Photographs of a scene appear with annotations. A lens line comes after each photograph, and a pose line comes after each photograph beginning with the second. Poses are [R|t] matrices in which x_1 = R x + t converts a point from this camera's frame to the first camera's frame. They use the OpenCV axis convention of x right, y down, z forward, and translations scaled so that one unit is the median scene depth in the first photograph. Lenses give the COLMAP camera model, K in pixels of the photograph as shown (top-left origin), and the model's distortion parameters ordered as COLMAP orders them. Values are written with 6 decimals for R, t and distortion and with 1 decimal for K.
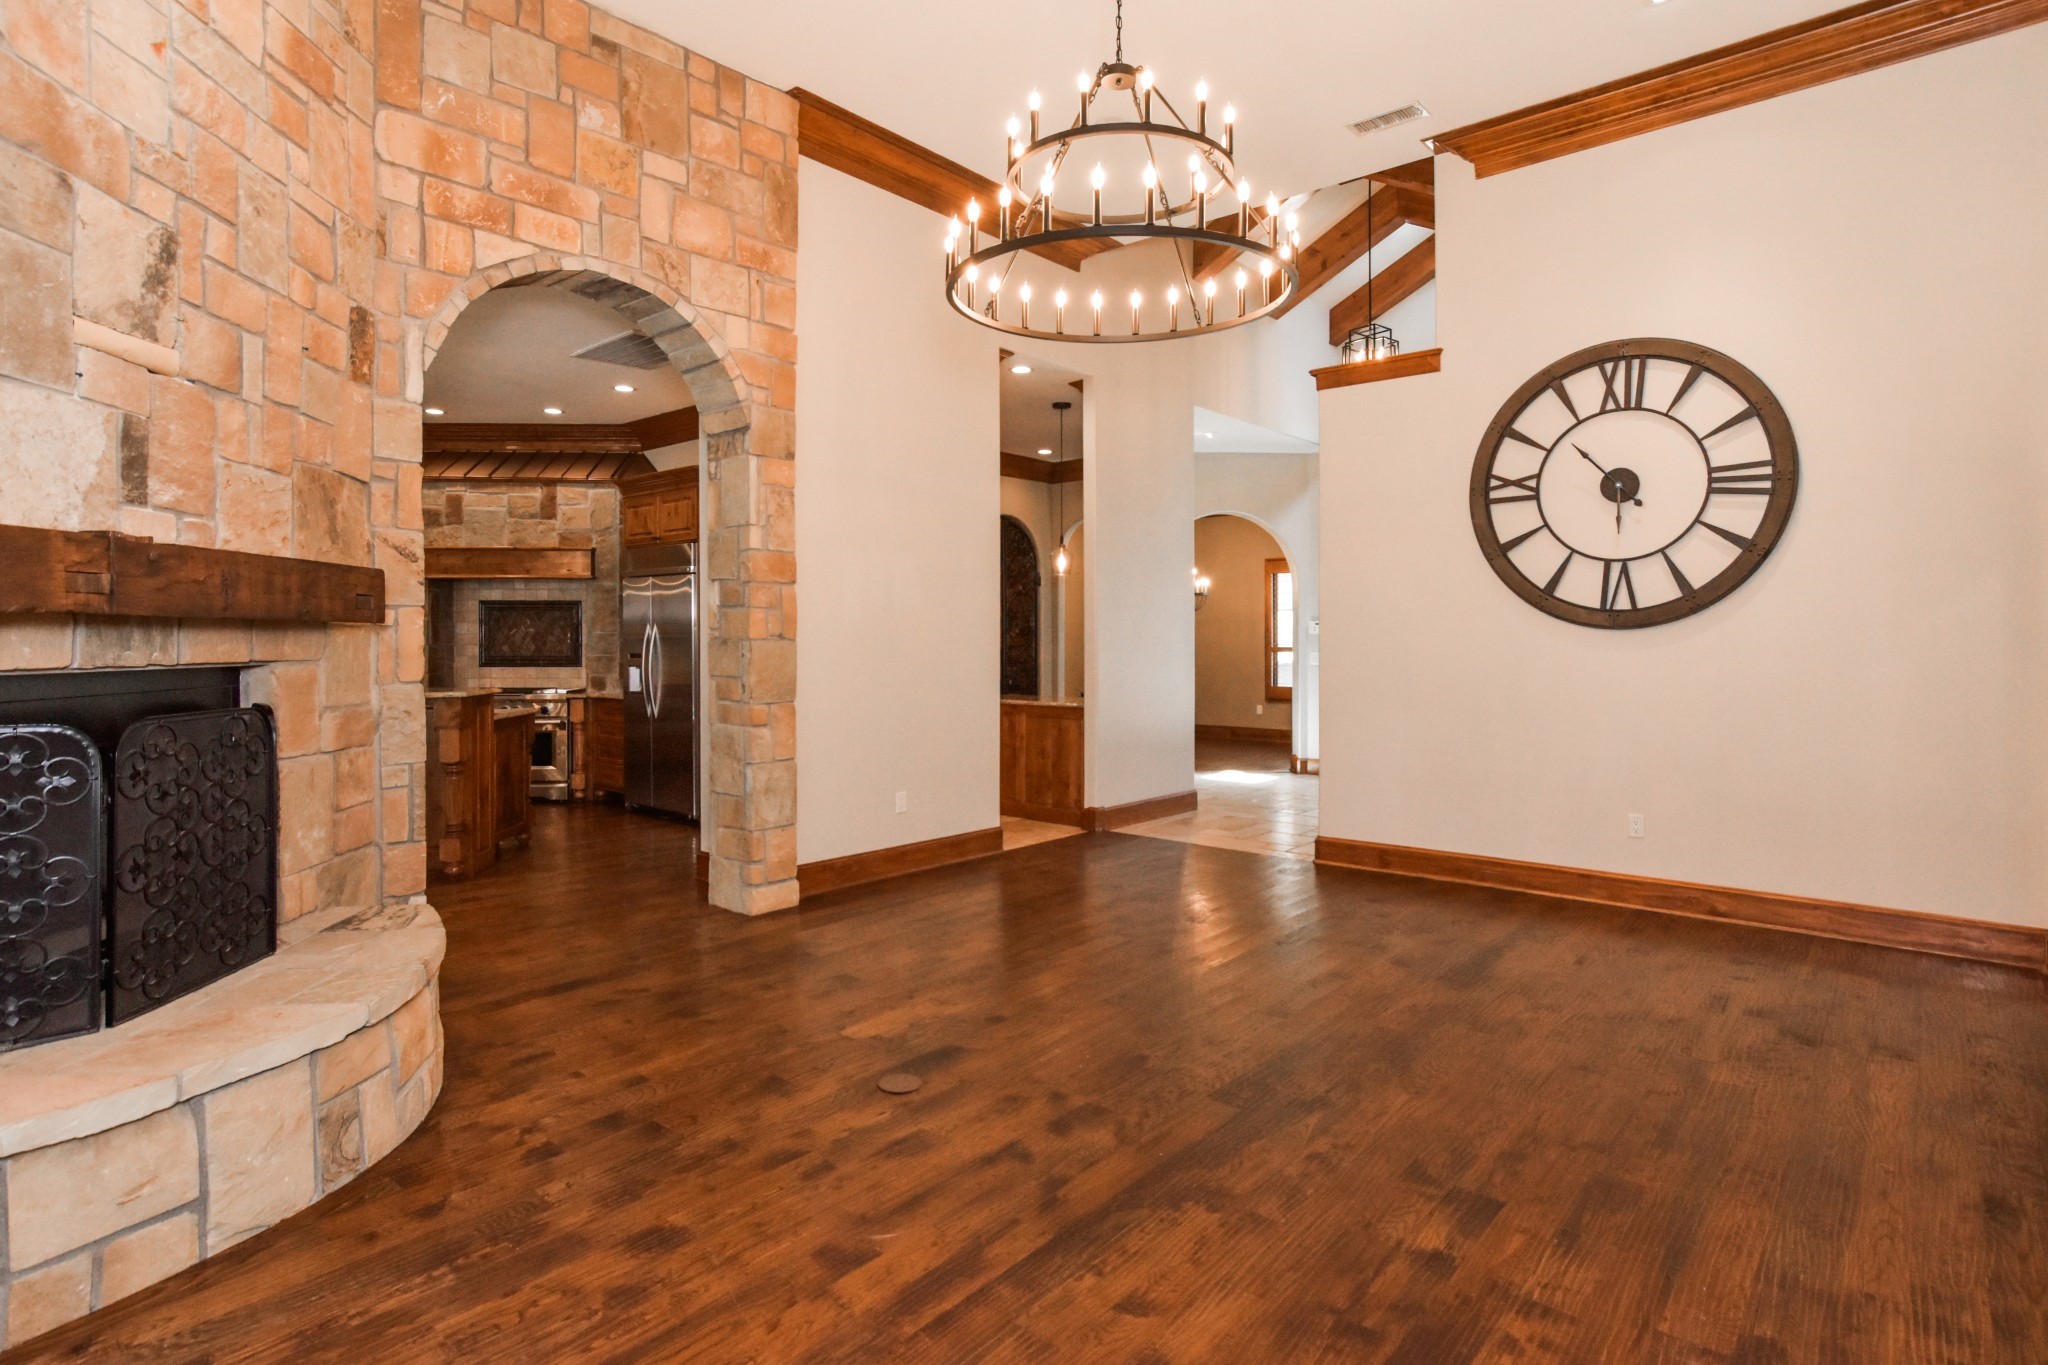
lens RADIAL K [[1052.6, 0, 1010.3], [0, 1052.6, 636.4], [0, 0, 1]] dist [-0.002757, 0.003217]
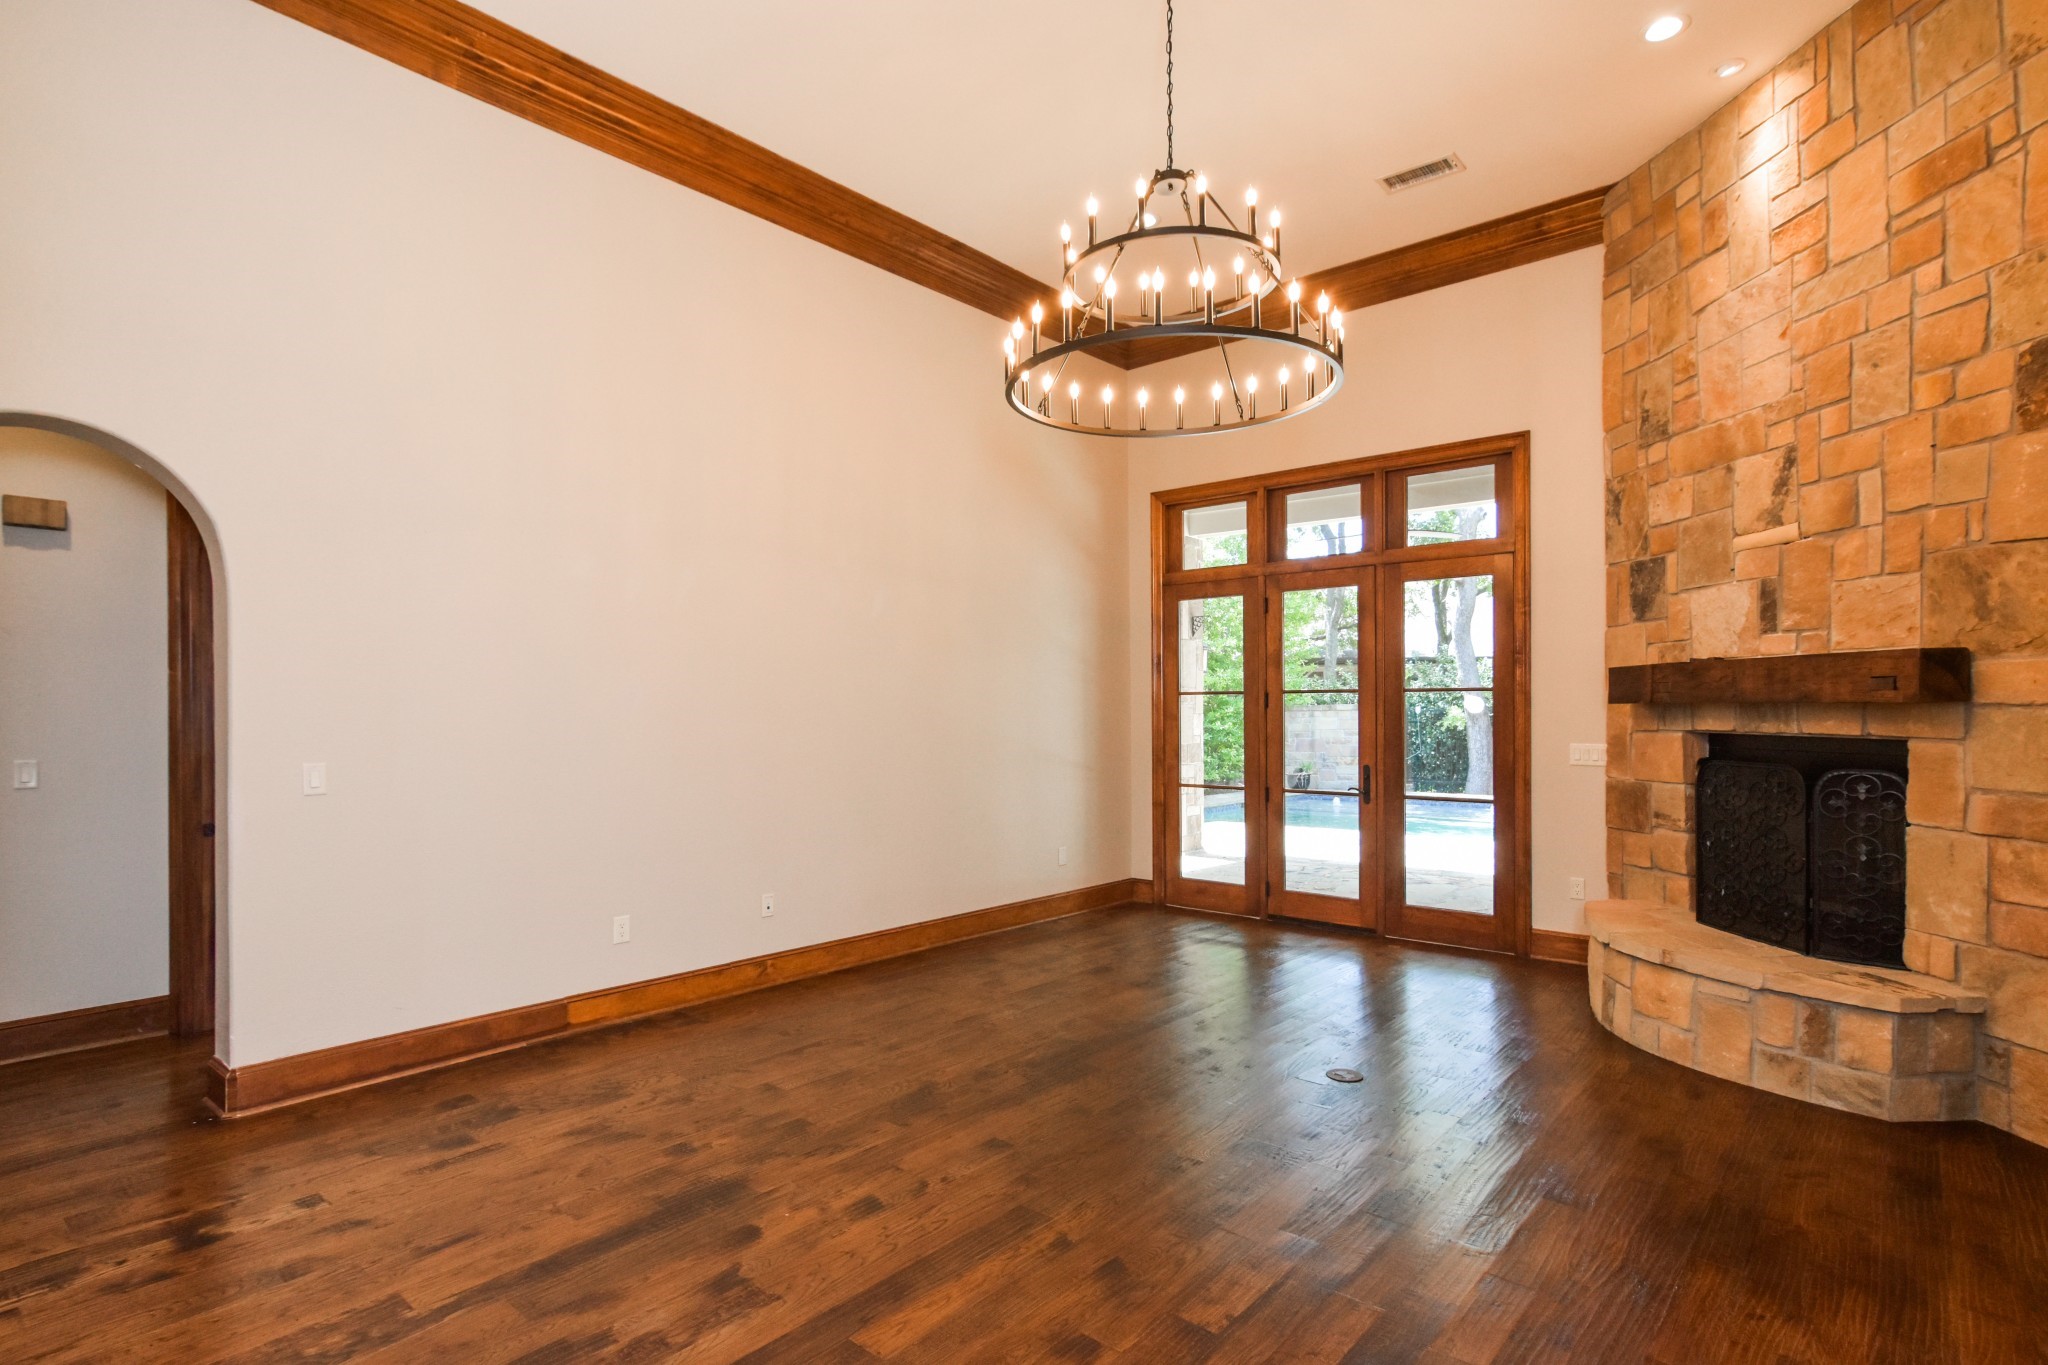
lens RADIAL K [[1038.5, 0, 1054.5], [0, 1038.5, 702.6], [0, 0, 1]] dist [-0.019658, 0.014604]
pose [[-0.999218, -0.000431, -0.039538, 0.153567], [-0.000188, 0.999981, -0.006148, -0.003744], [0.039540, -0.006136, -0.999199, 1.183456]]
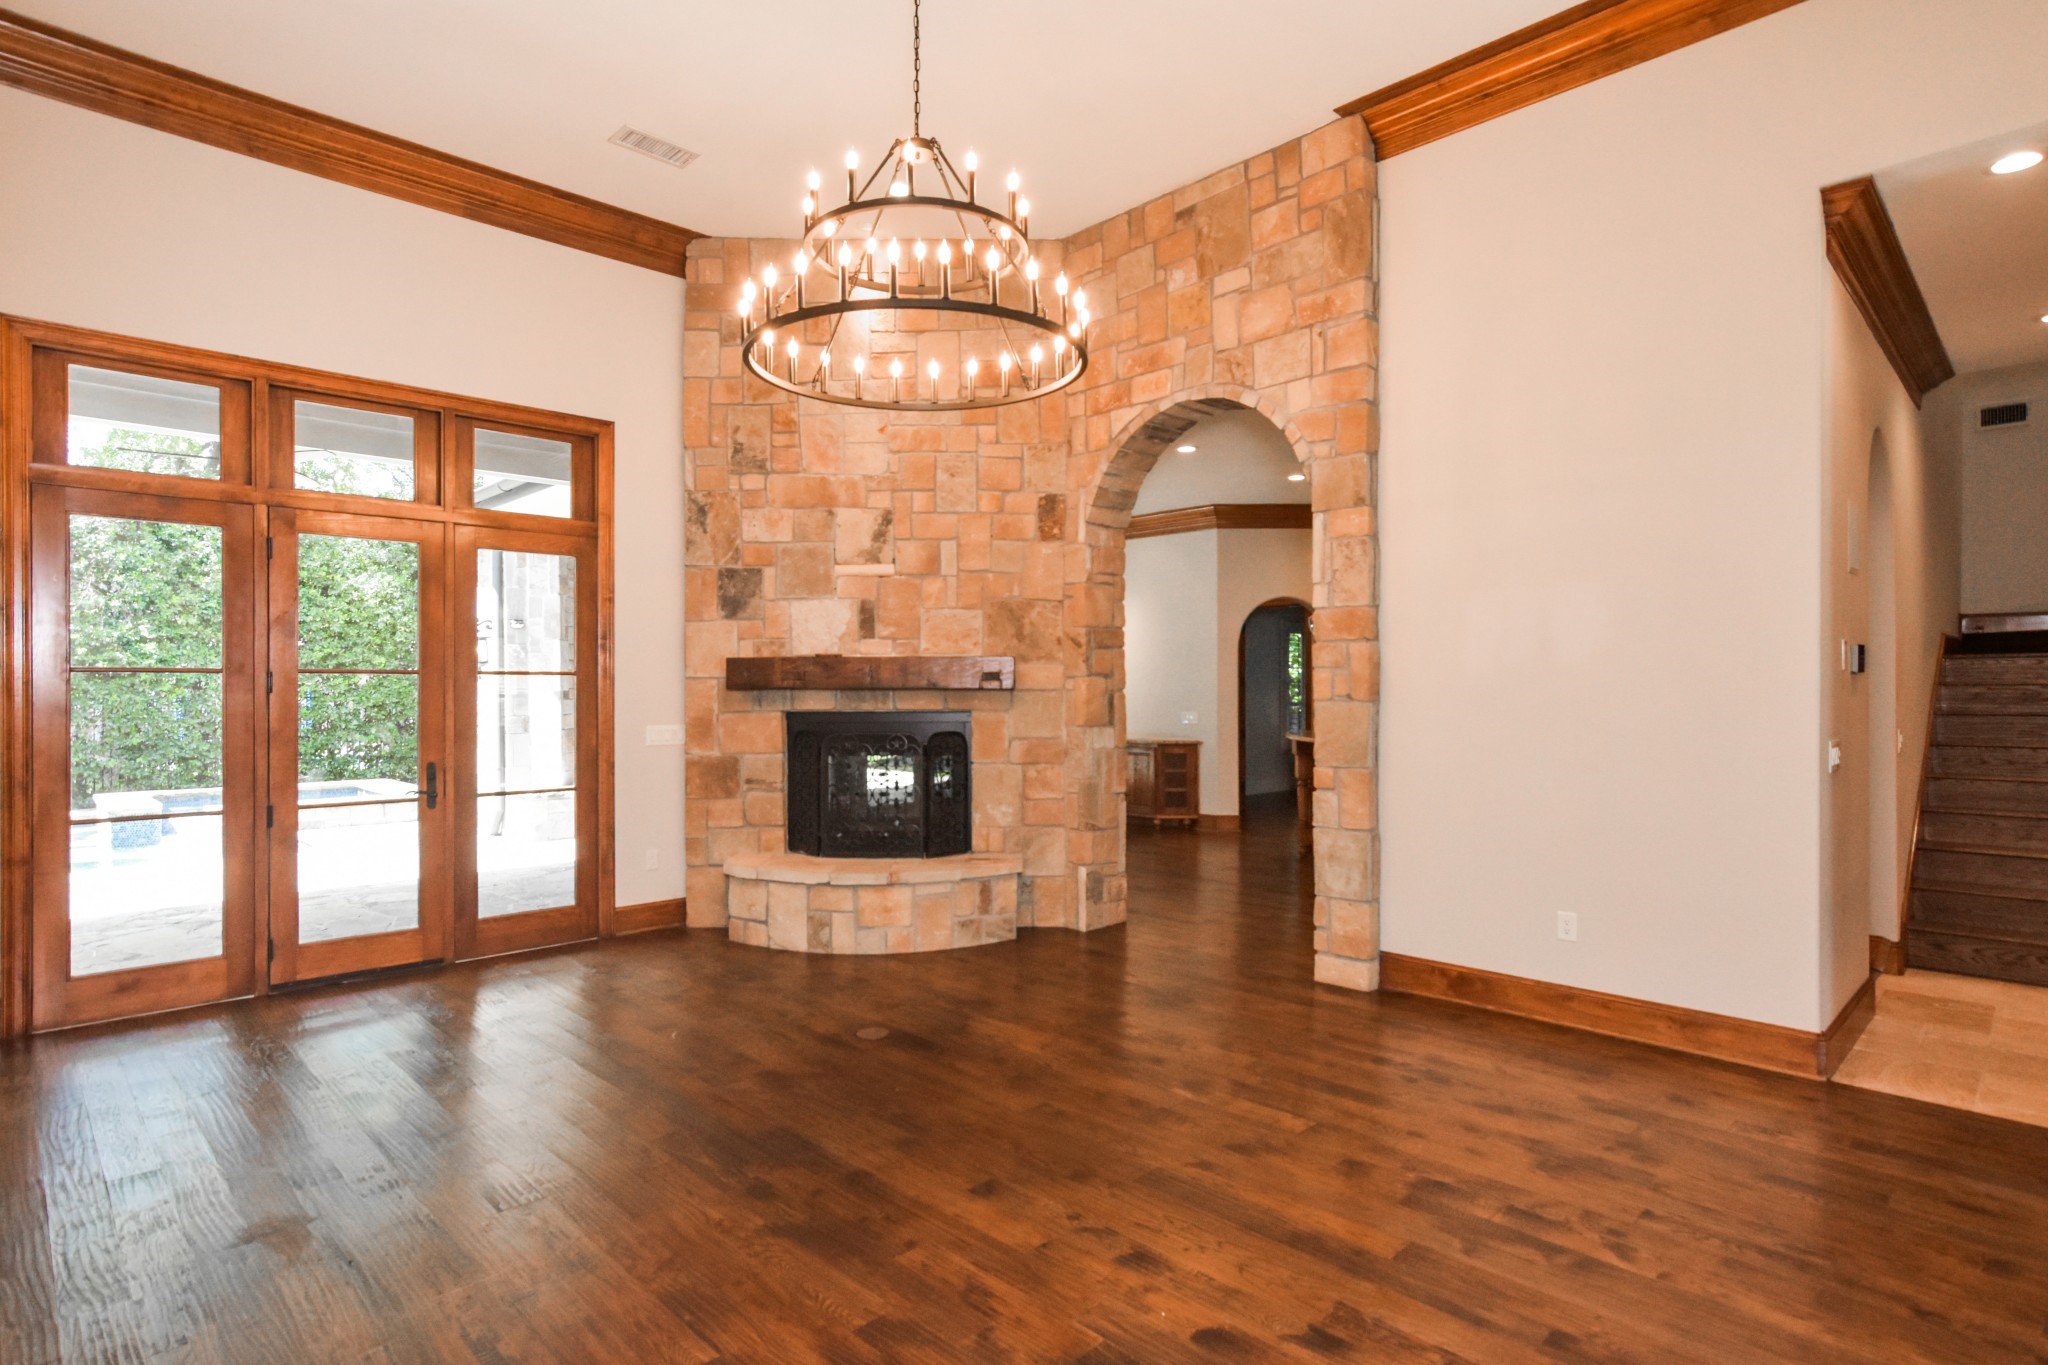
lens RADIAL K [[1038.5, 0, 1018.5], [0, 1038.5, 691.3], [0, 0, 1]] dist [-0.019658, 0.014604]
pose [[-0.060551, 0.001712, -0.998164, 0.642508], [0.003231, 0.999994, 0.001519, -0.006624], [0.998160, -0.003133, -0.060557, 0.678926]]
